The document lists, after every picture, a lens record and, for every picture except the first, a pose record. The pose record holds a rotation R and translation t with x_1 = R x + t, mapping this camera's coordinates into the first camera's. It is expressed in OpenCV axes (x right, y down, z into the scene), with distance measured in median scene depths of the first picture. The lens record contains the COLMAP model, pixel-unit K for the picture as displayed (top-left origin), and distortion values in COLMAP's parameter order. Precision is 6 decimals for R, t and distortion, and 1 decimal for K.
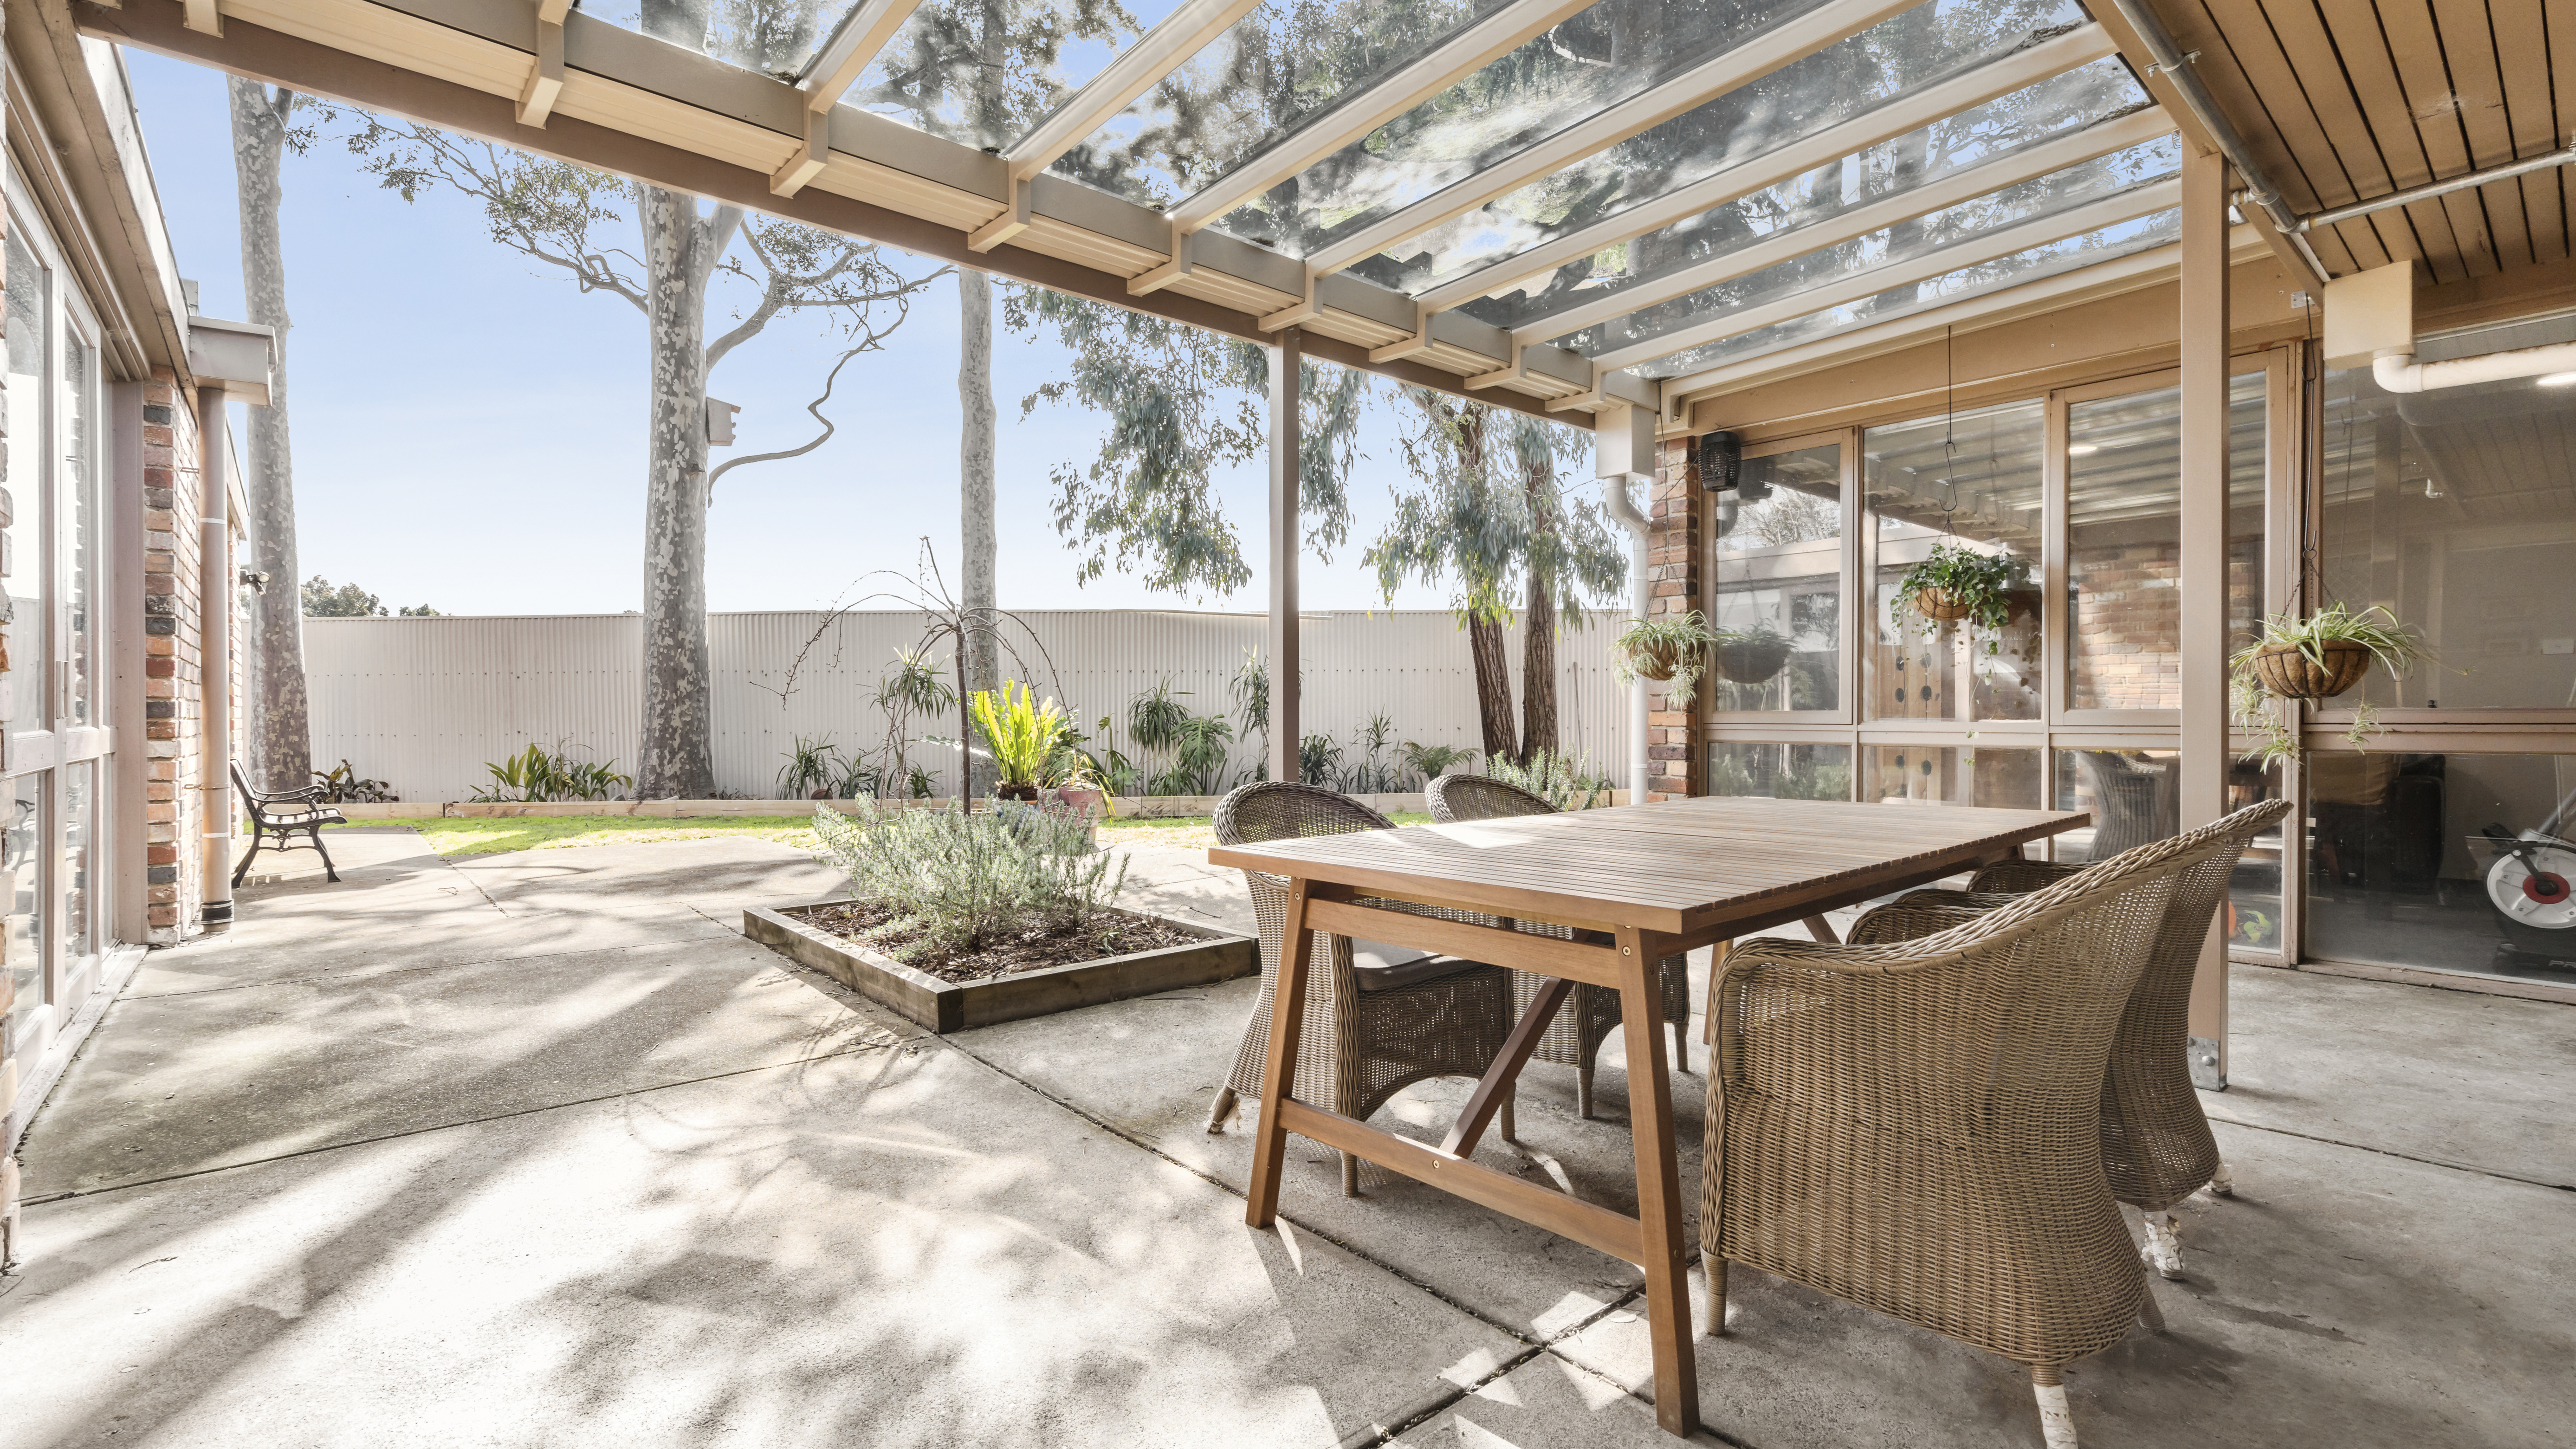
lens RADIAL K [[1175.6, 0, 1283.2], [0, 1175.6, 724.8], [0, 0, 1]] dist [0.001022, 0.000617]
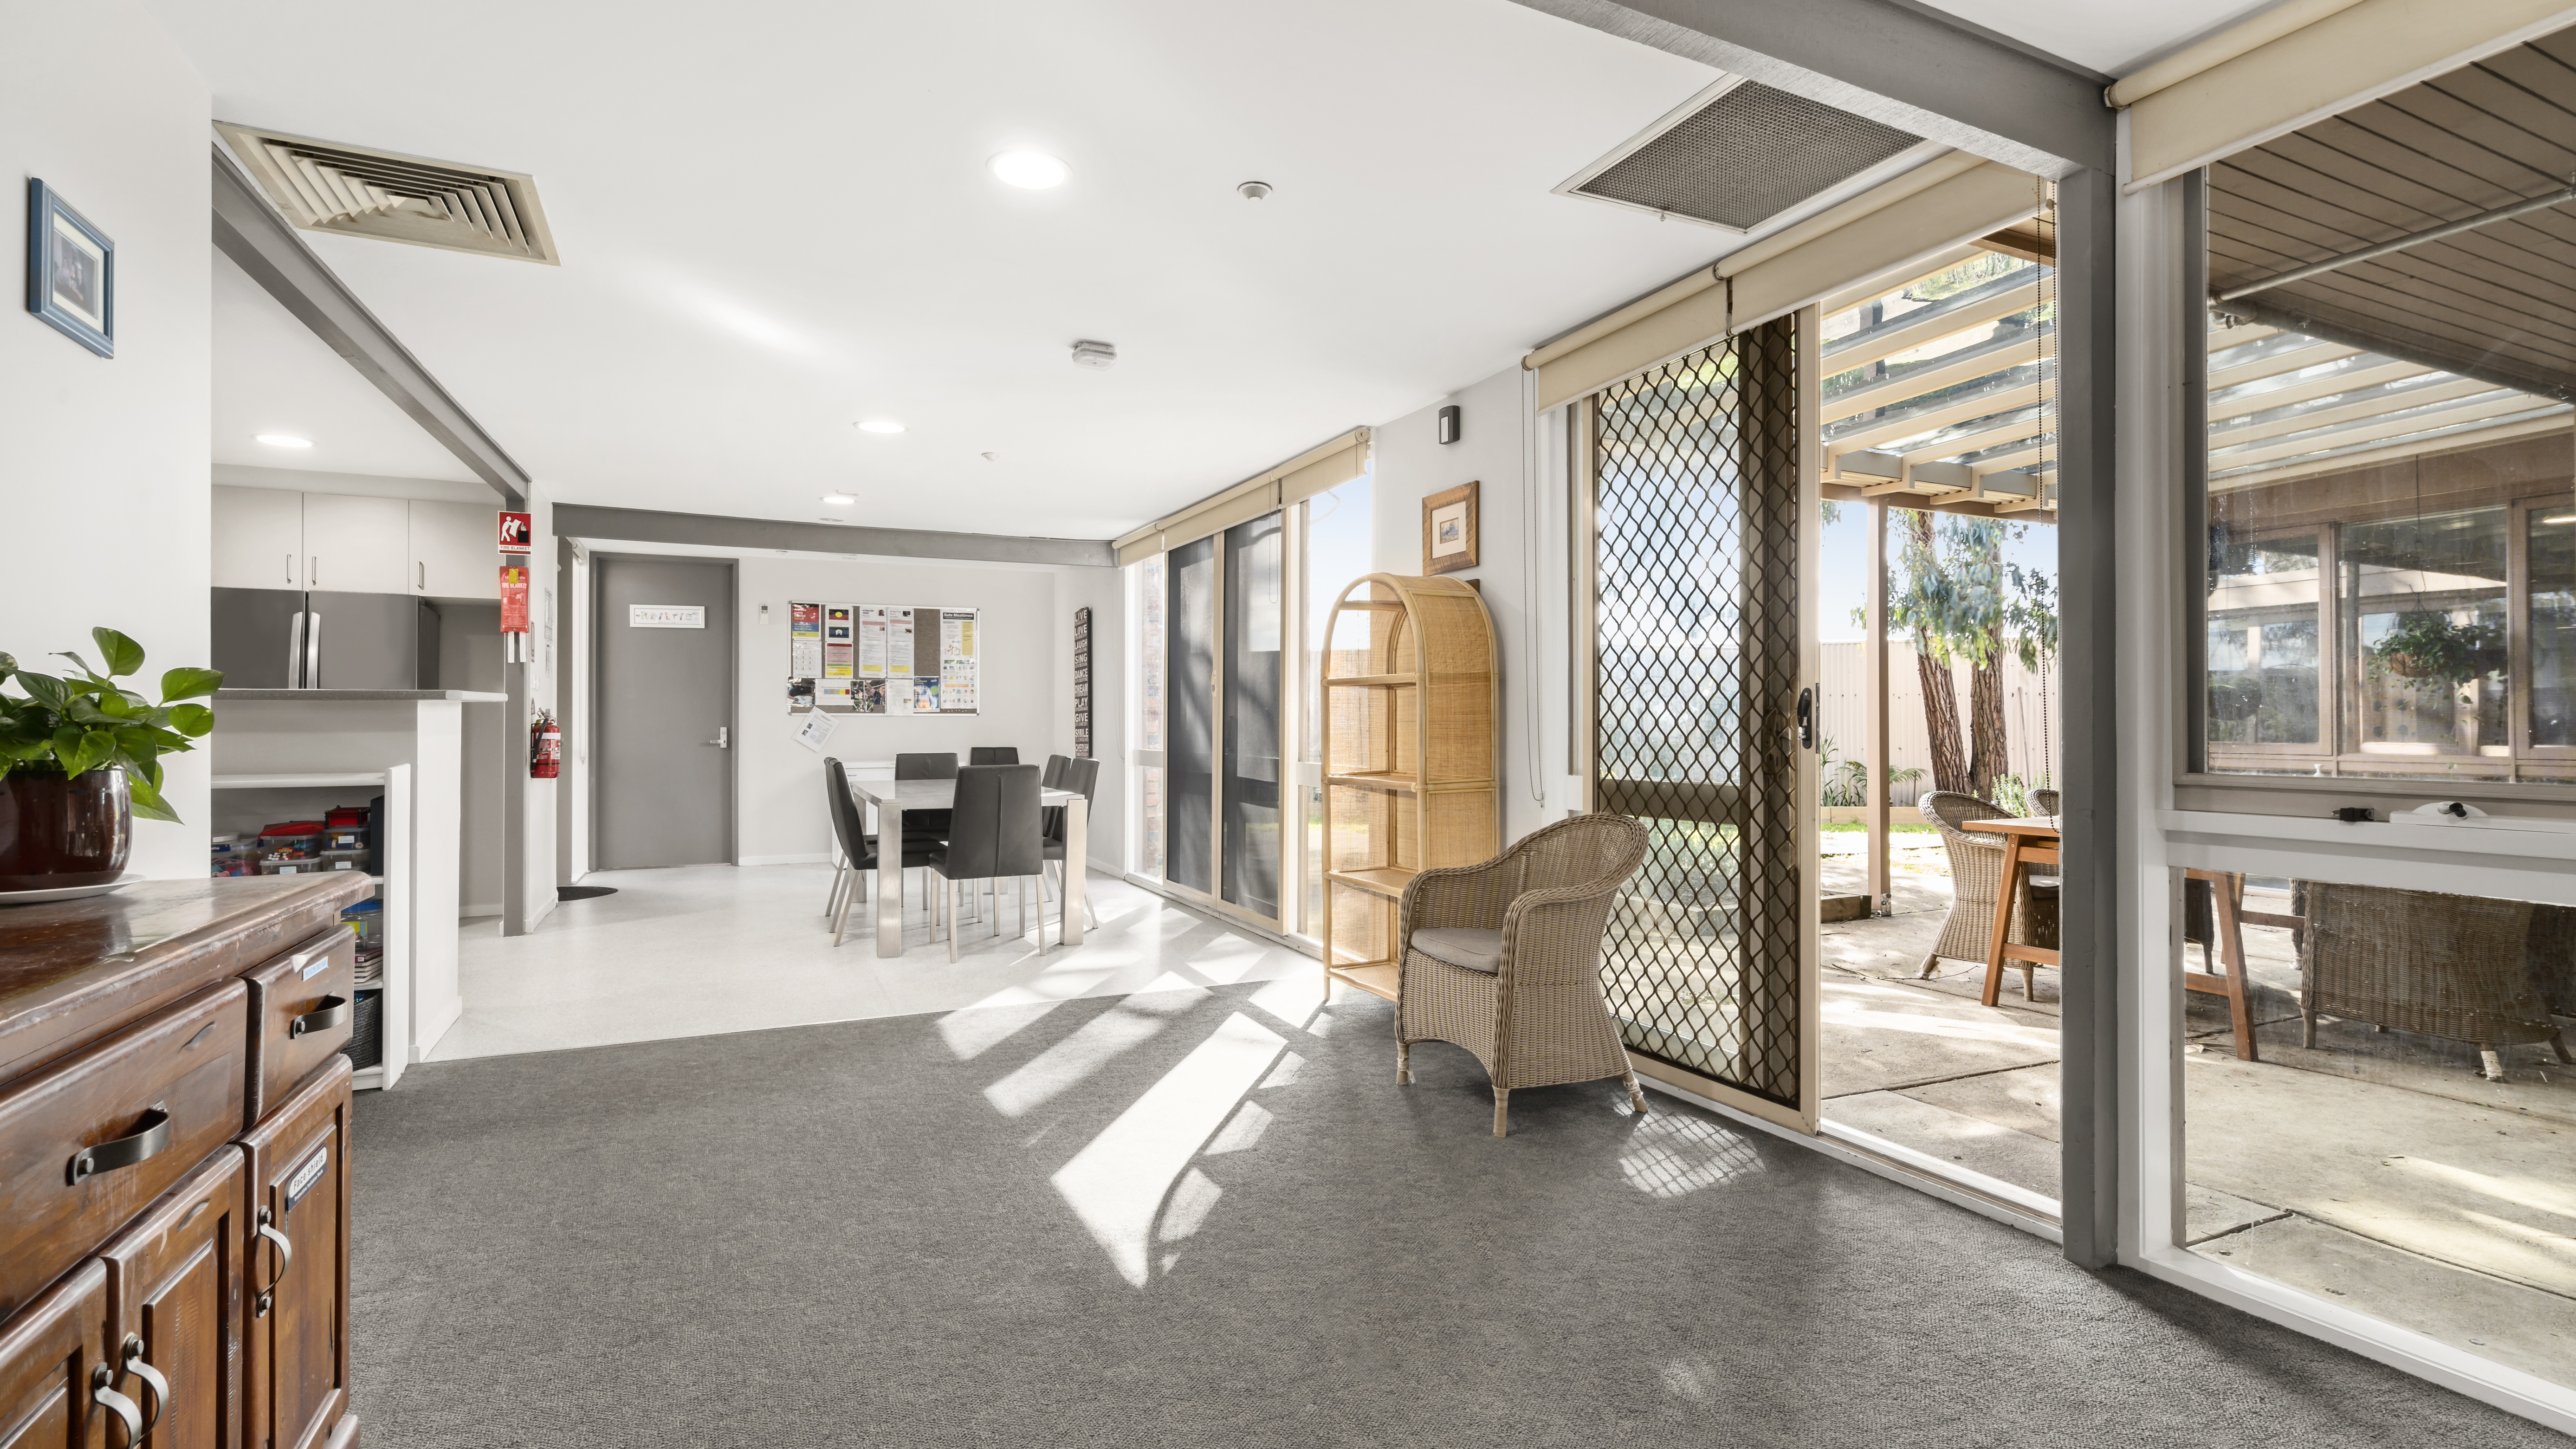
lens RADIAL K [[1175.6, 0, 1284.9], [0, 1175.6, 726.1], [0, 0, 1]] dist [0.001022, 0.000617]
pose [[0.961502, -0.002801, -0.274784, -0.286552], [0.000165, 0.999954, -0.009615, -0.021073], [0.274798, 0.009199, 0.961458, -0.597666]]
